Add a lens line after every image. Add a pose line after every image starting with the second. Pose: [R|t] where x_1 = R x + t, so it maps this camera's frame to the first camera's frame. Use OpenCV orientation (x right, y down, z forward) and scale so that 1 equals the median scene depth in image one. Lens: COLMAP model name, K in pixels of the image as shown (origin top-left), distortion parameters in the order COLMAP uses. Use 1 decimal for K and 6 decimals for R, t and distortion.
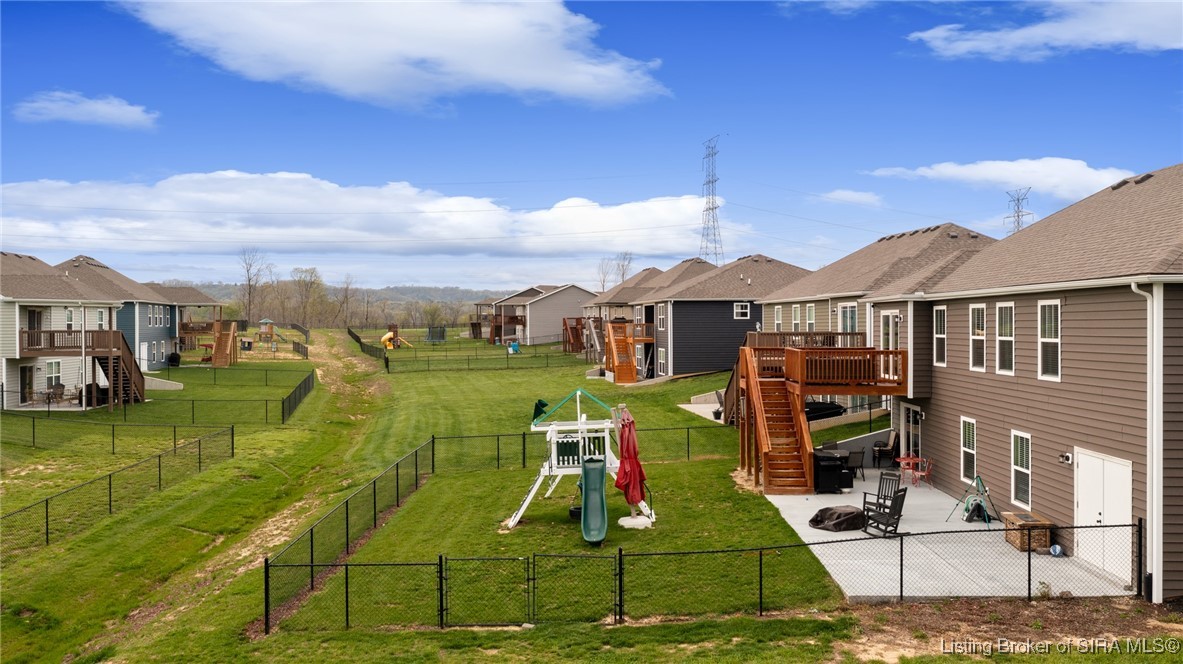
lens RADIAL K [[926.4, 0, 620.3], [0, 926.4, 332.9], [0, 0, 1]] dist [-0.001504, -0.001509]
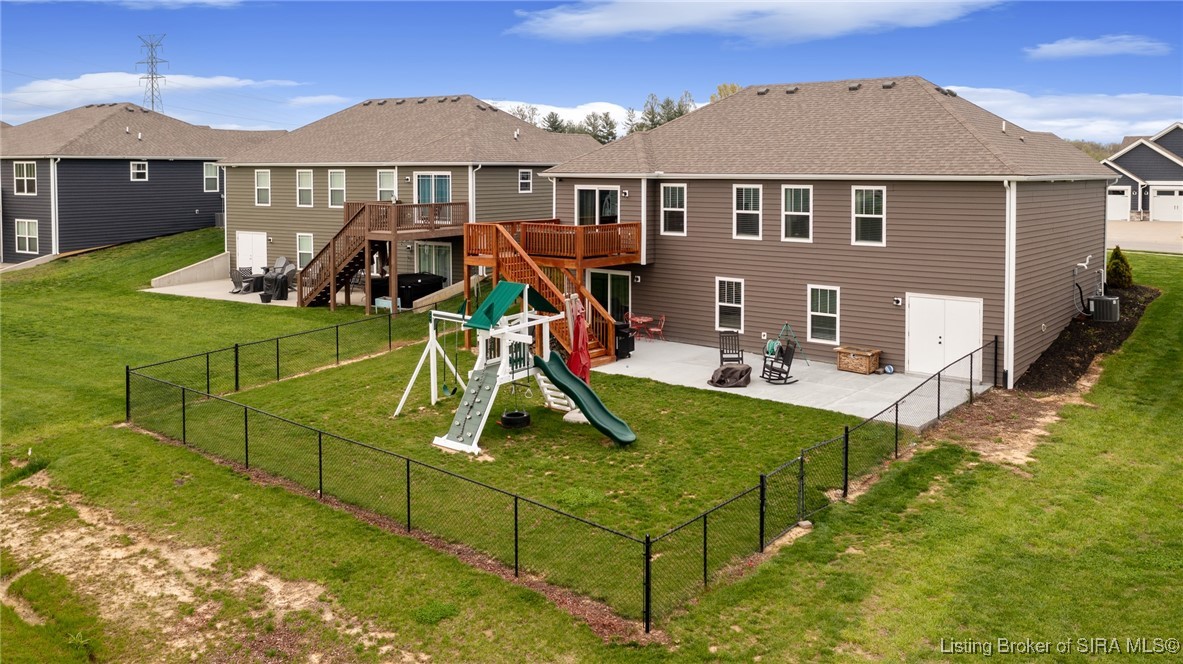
lens RADIAL K [[949.3, 0, 594.0], [0, 949.3, 194.4], [0, 0, 1]] dist [-0.004445, -0.002616]
pose [[0.628349, -0.013191, 0.777820, -0.651540], [0.002880, 0.999889, 0.014631, -0.033648], [-0.777927, -0.006953, 0.628317, 0.335127]]
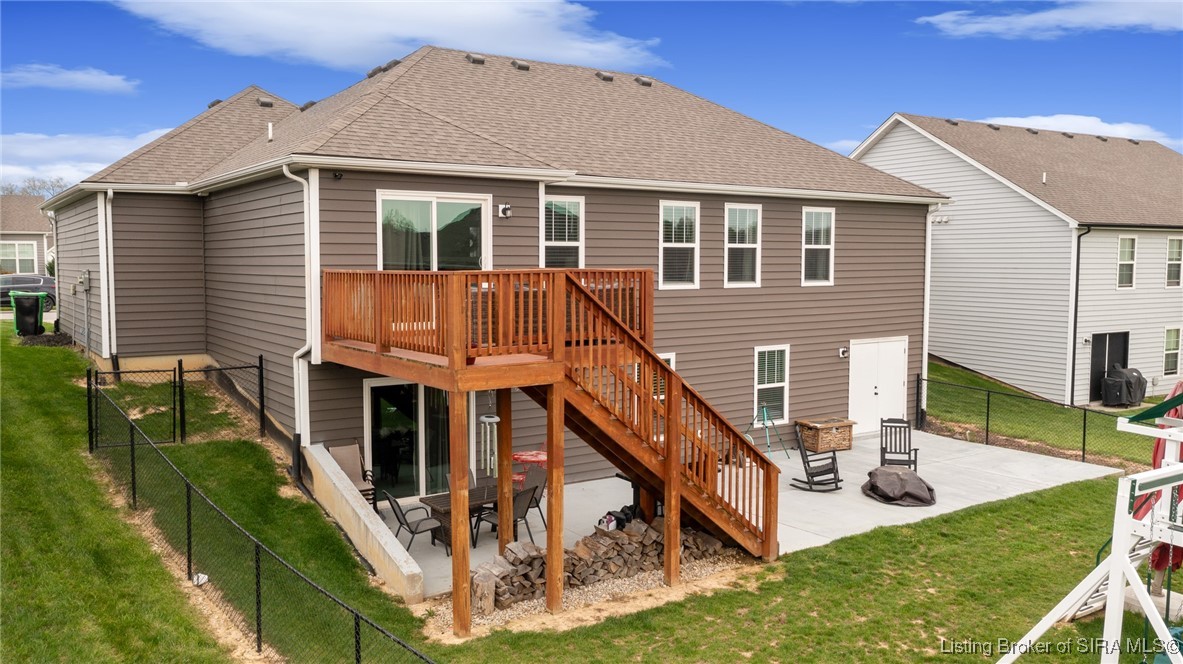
lens RADIAL K [[916.5, 0, 551.0], [0, 916.5, 336.4], [0, 0, 1]] dist [-0.004509, -0.003210]
pose [[-0.535071, -0.057985, 0.842815, -0.184611], [0.015810, 0.996780, 0.078615, 0.017255], [-0.844659, 0.055389, -0.532431, 1.361001]]
